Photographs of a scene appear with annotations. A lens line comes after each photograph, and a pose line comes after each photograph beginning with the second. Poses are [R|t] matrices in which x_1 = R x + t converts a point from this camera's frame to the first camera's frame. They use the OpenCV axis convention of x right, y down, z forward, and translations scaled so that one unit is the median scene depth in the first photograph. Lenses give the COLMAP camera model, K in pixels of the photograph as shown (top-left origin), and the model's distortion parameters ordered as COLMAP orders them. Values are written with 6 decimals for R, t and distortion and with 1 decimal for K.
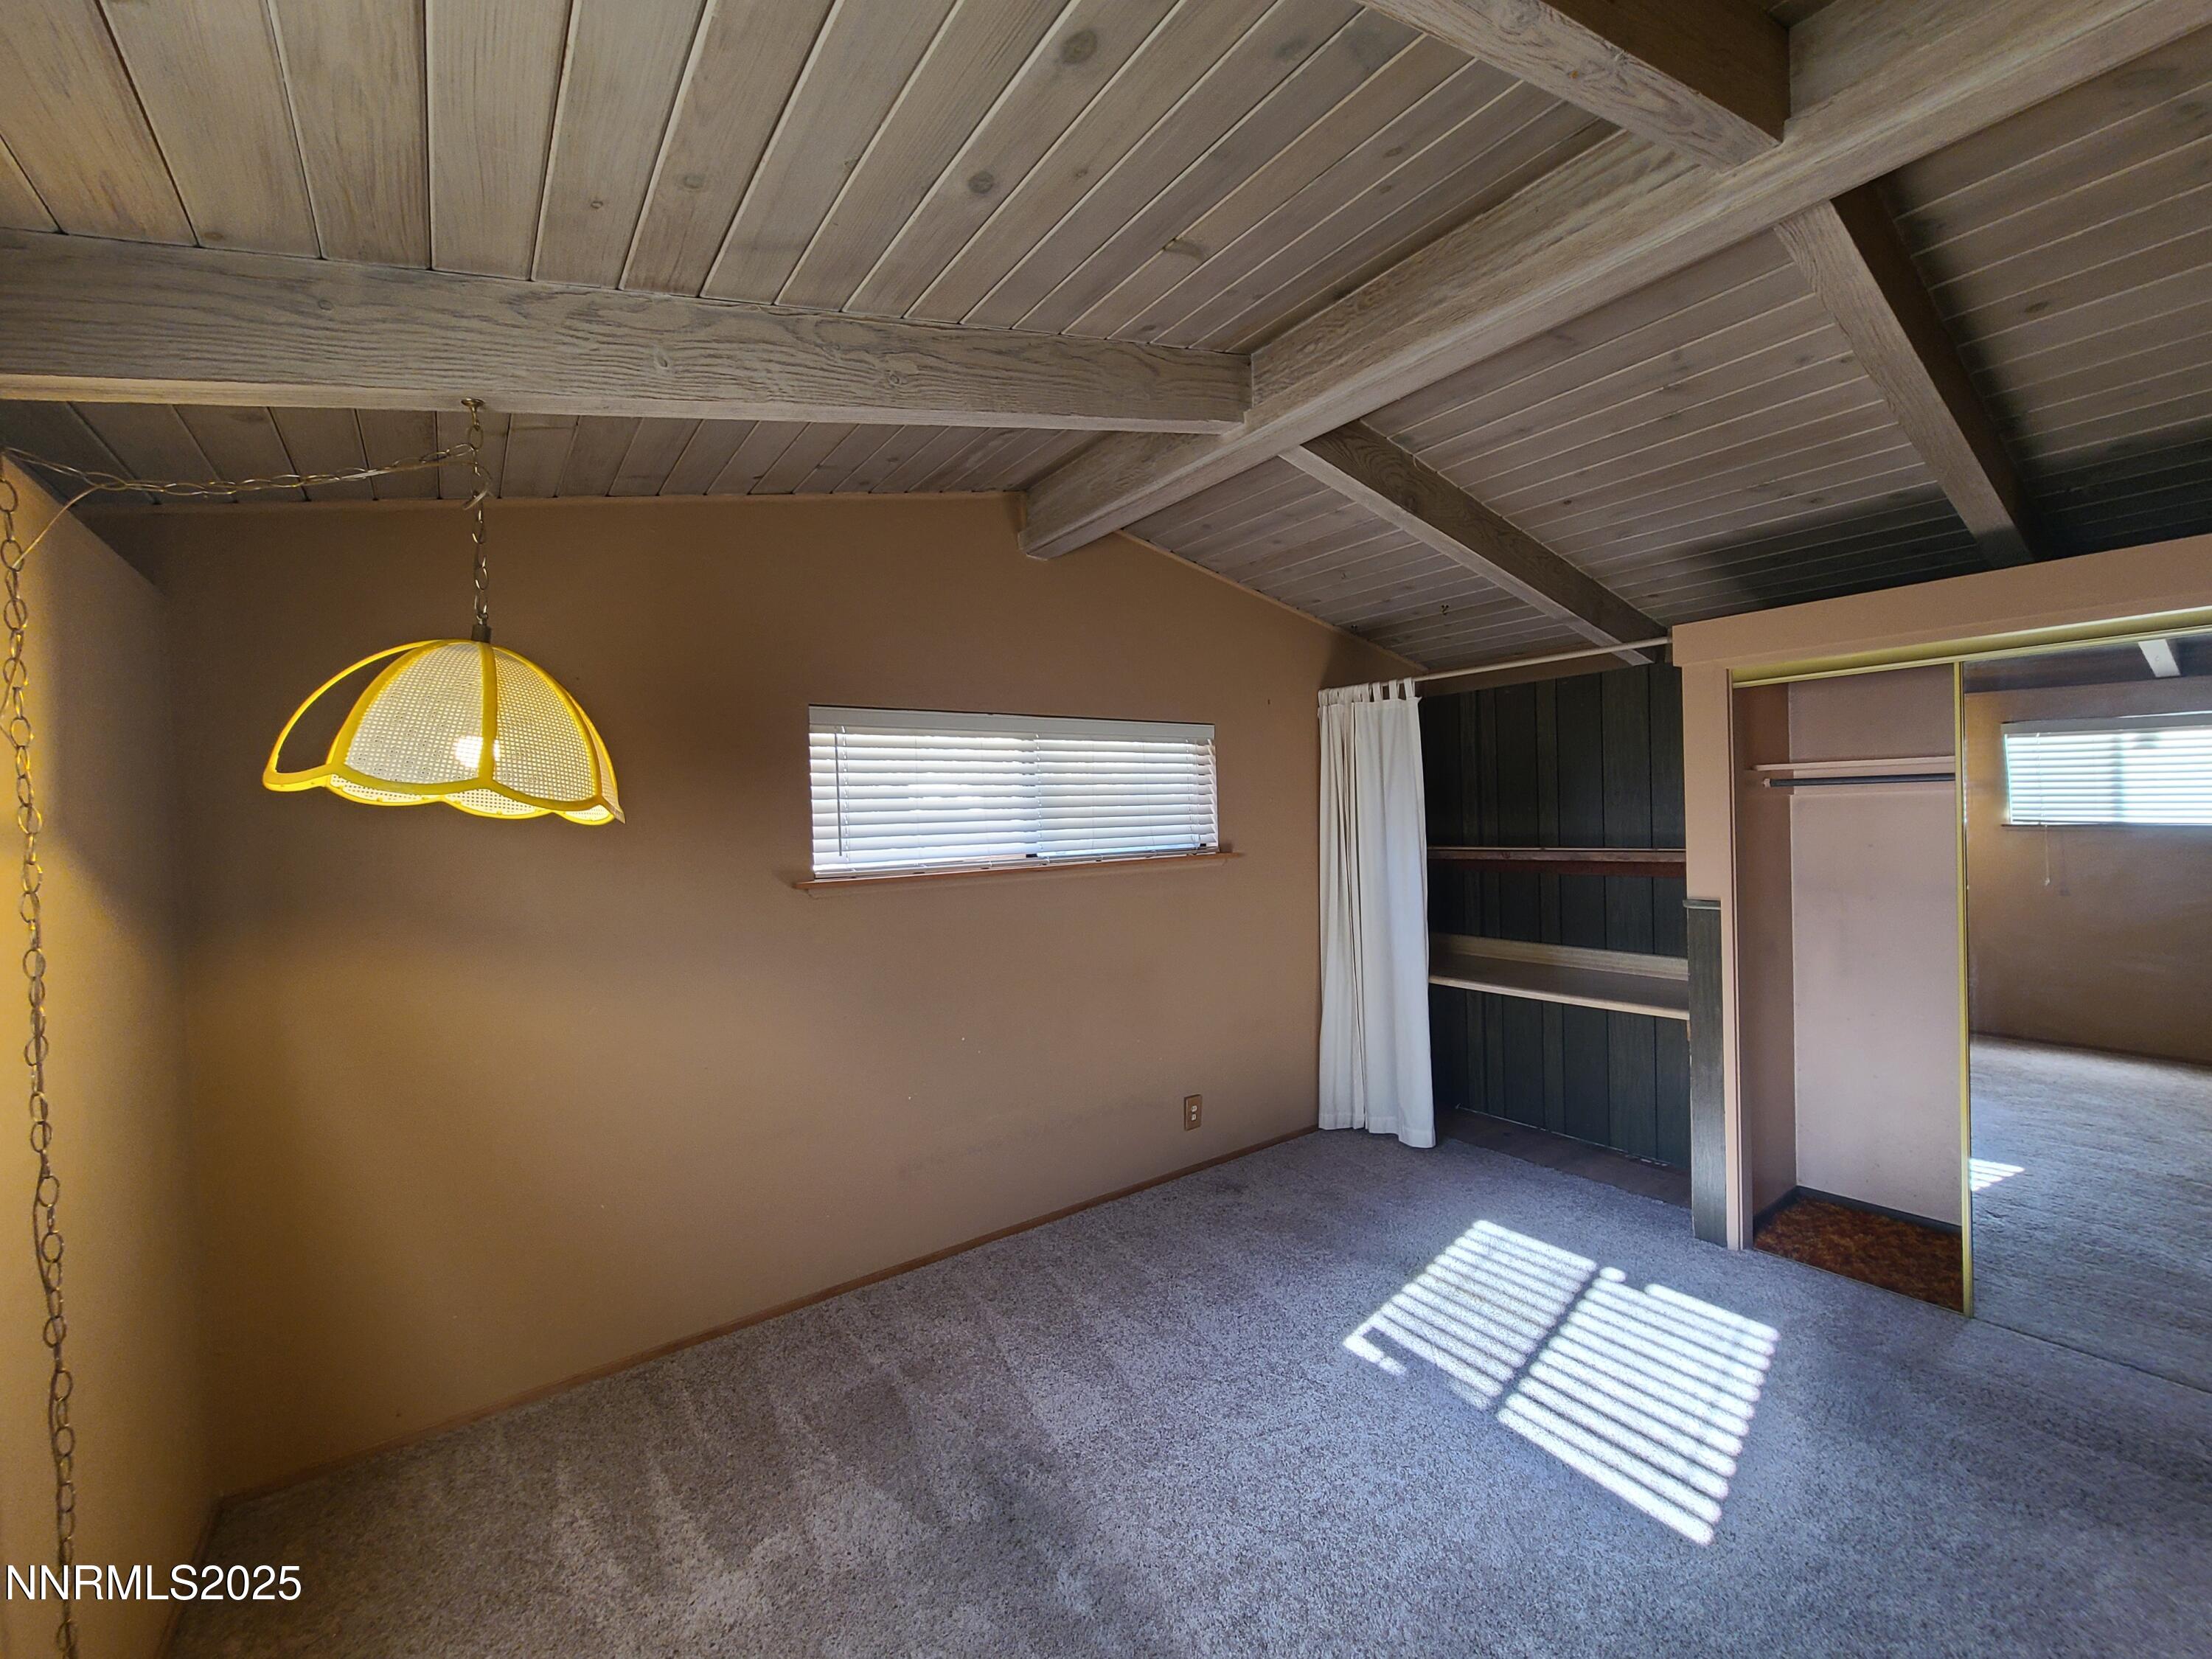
lens RADIAL K [[904.5, 0, 1106.9], [0, 904.5, 829.0], [0, 0, 1]] dist [-0.002913, 0.000732]
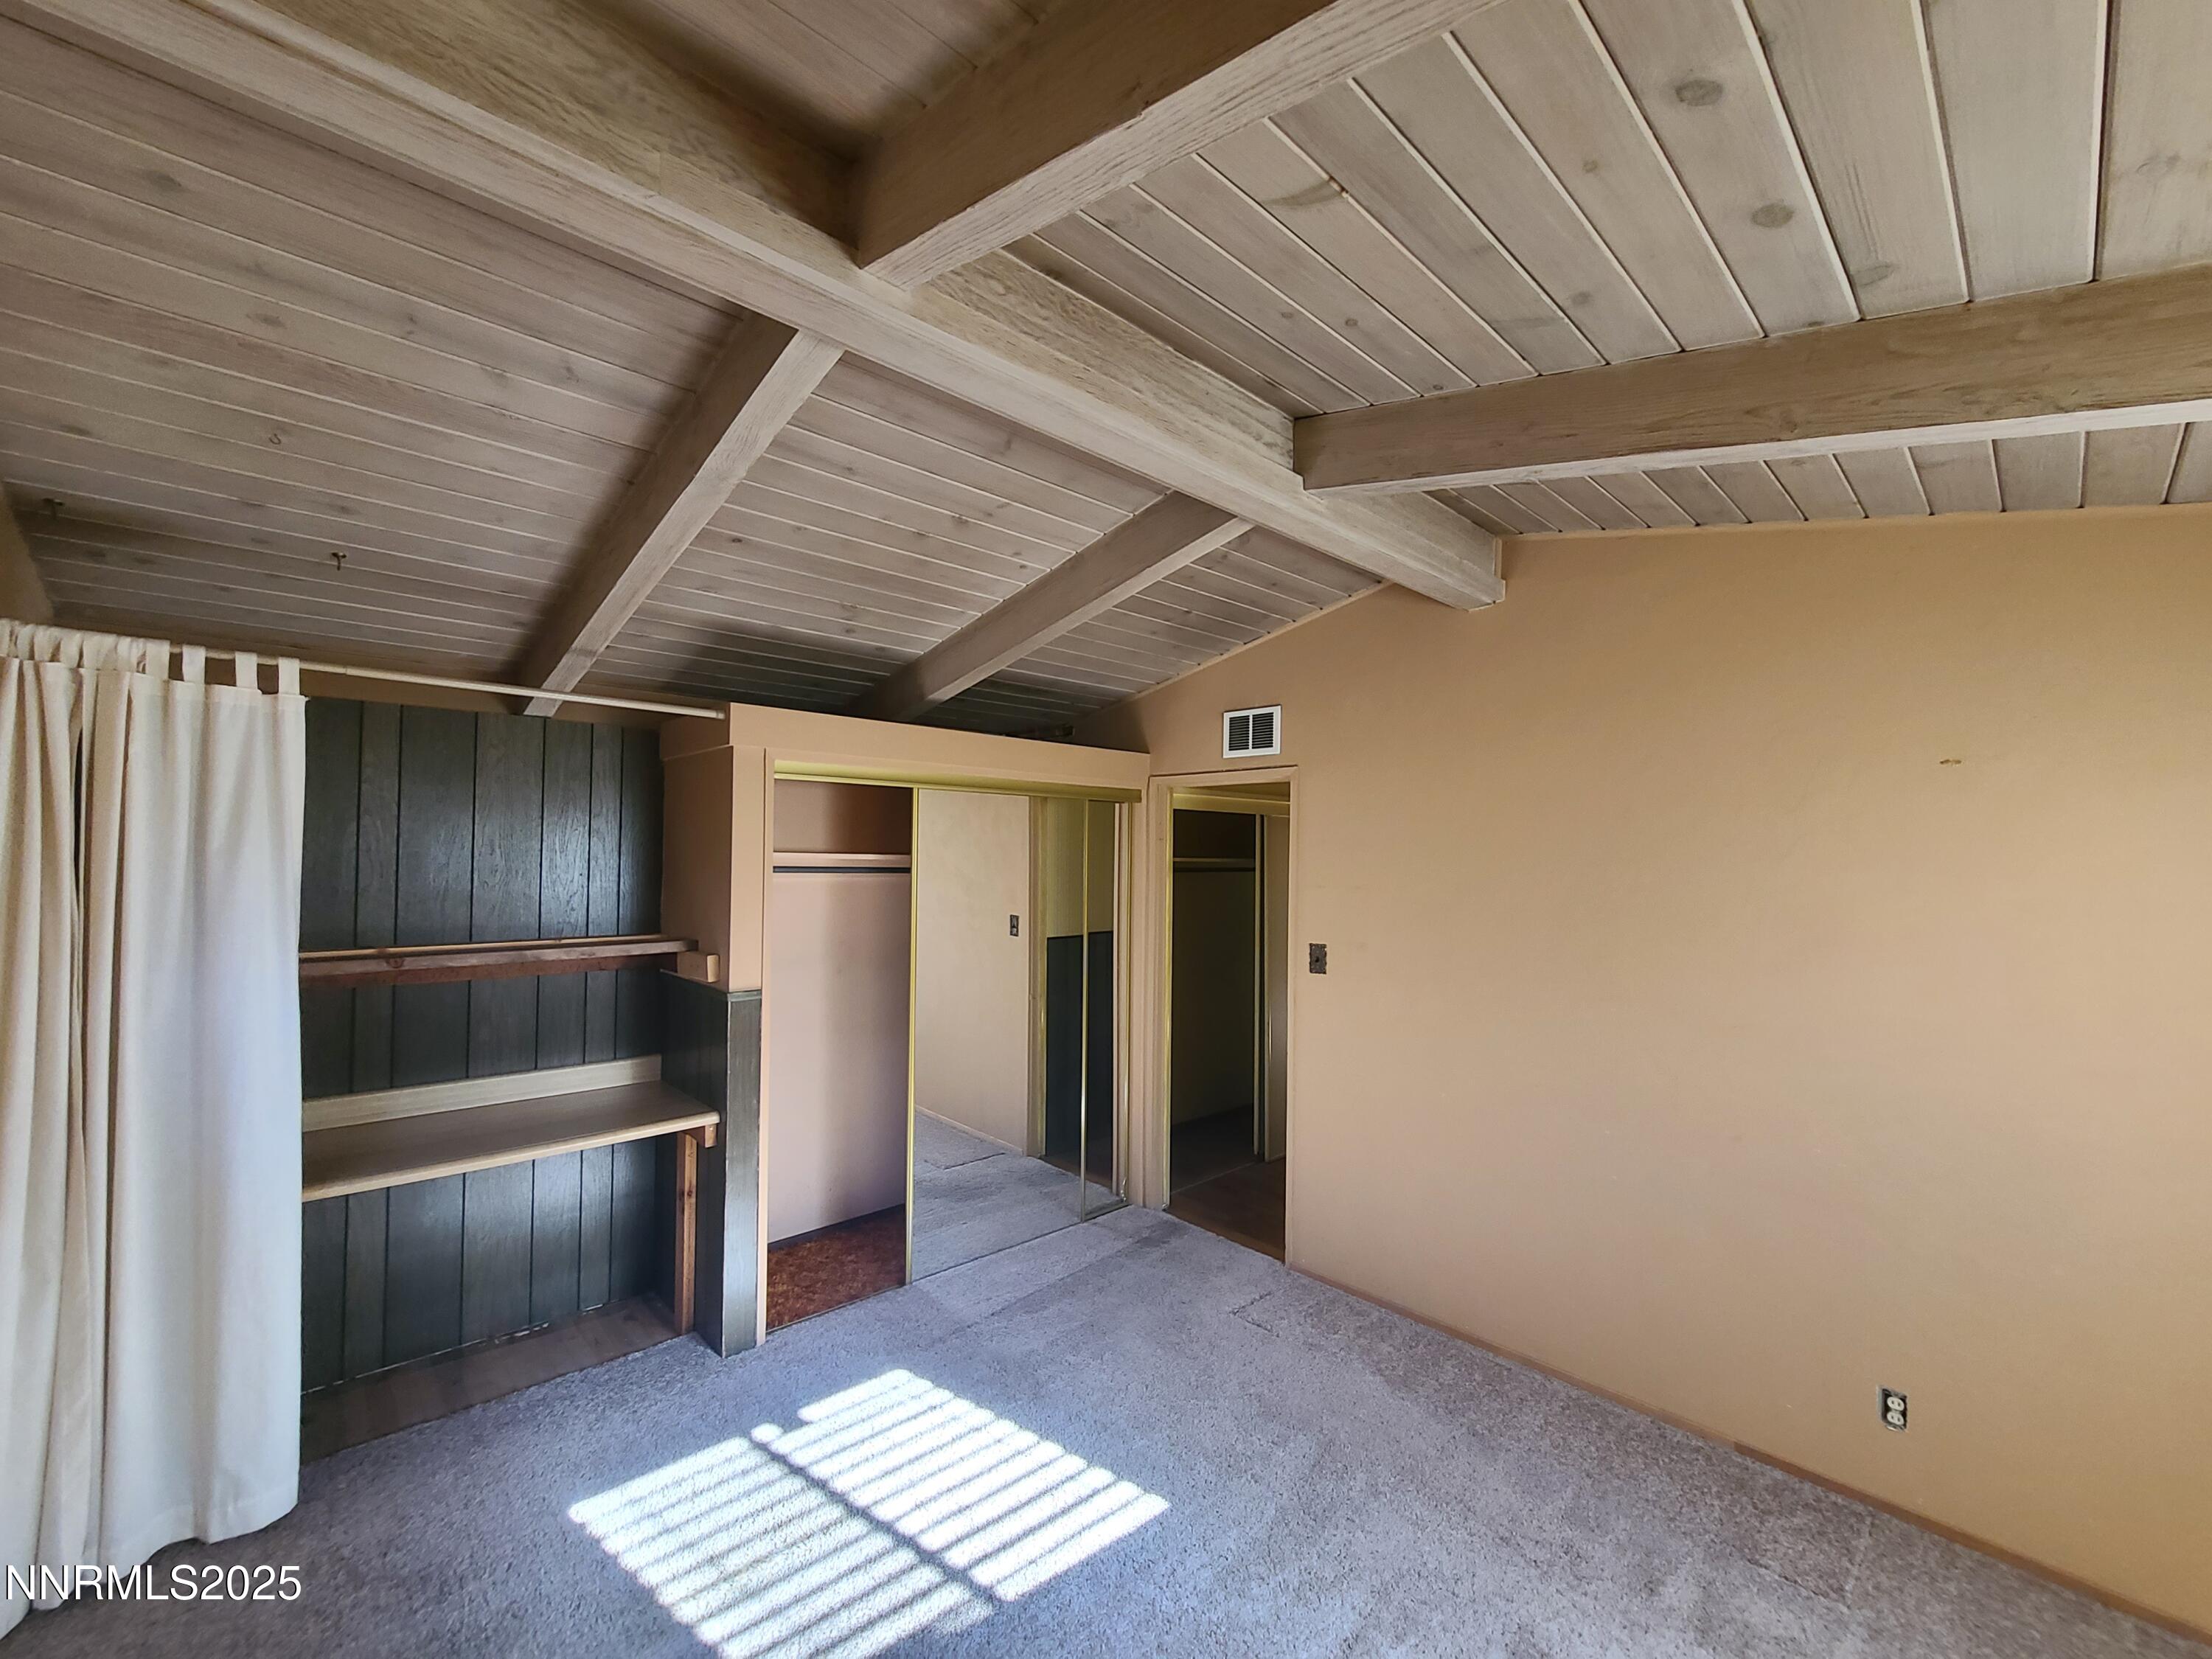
lens RADIAL K [[904.5, 0, 1118.2], [0, 904.5, 831.9], [0, 0, 1]] dist [-0.002913, 0.000732]
pose [[-0.133038, 0.058383, 0.989390, -0.391665], [0.004303, 0.998288, -0.058329, -0.035833], [-0.991102, -0.003503, -0.133062, 0.796993]]
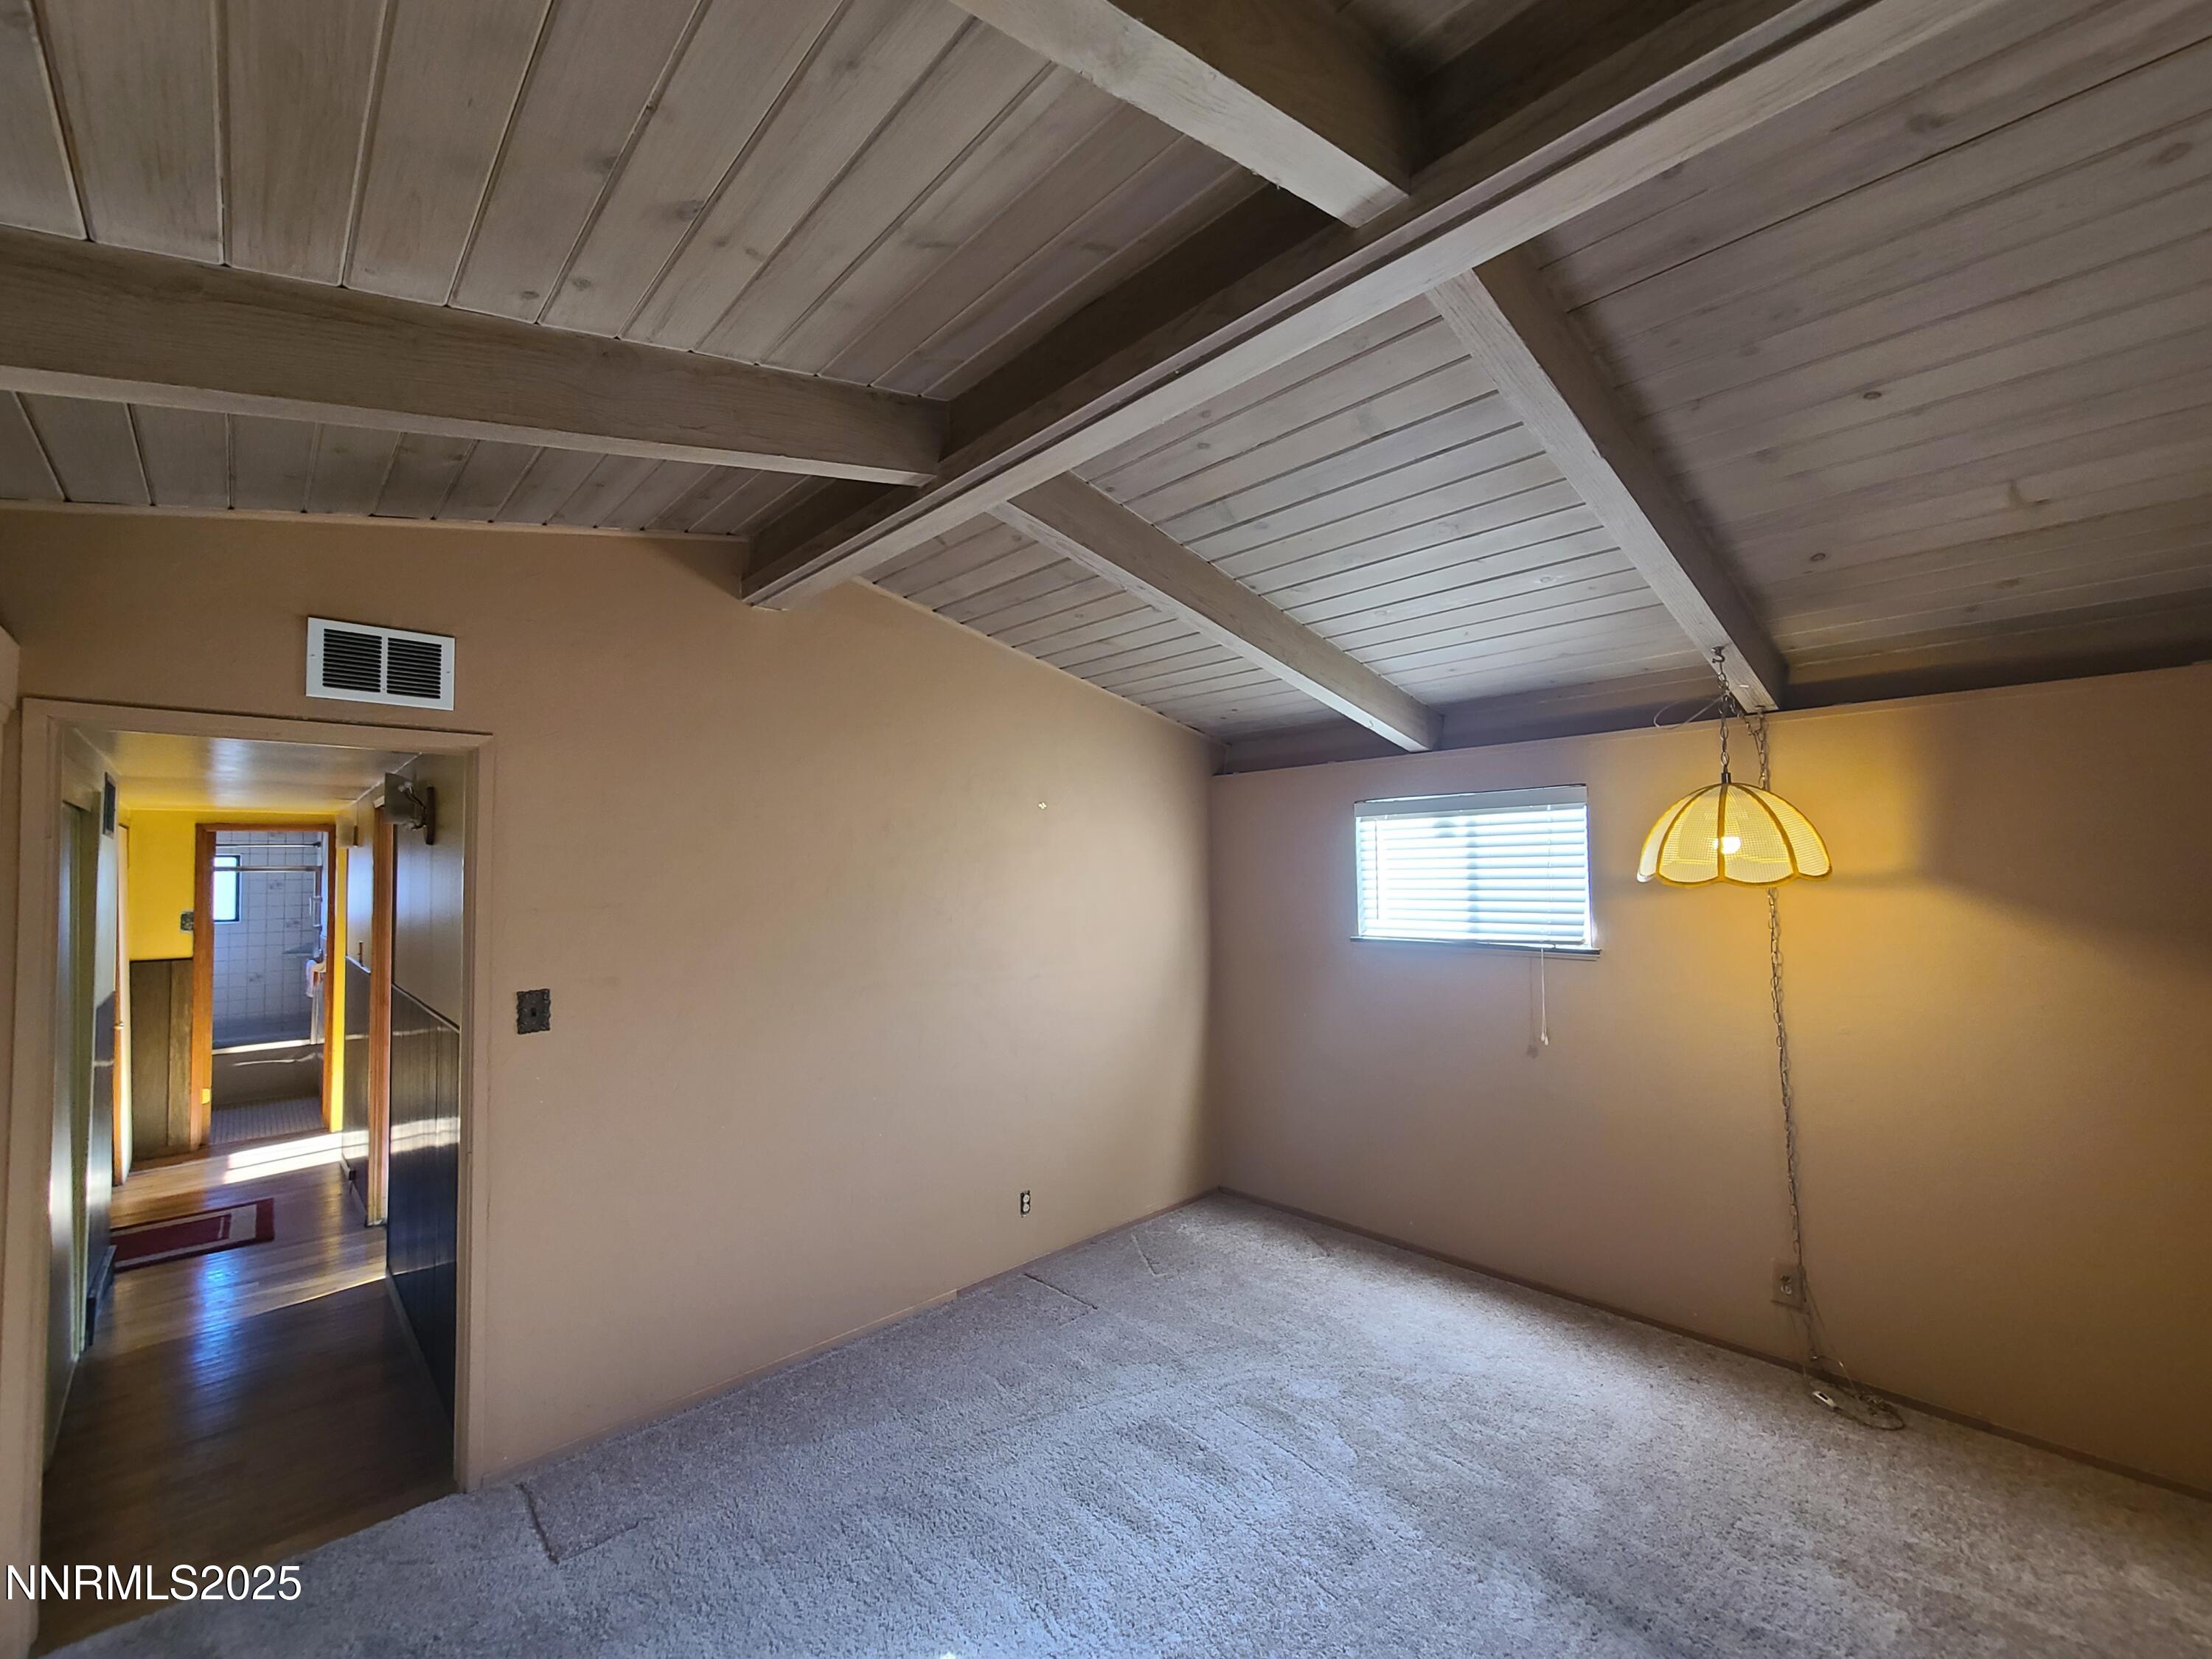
lens RADIAL K [[904.5, 0, 1117.9], [0, 904.5, 836.7], [0, 0, 1]] dist [-0.002913, 0.000732]
pose [[-0.989339, 0.039060, -0.140293, 0.376252], [0.041813, 0.998985, -0.016729, -0.065574], [0.139497, -0.022416, -0.989969, 1.324242]]
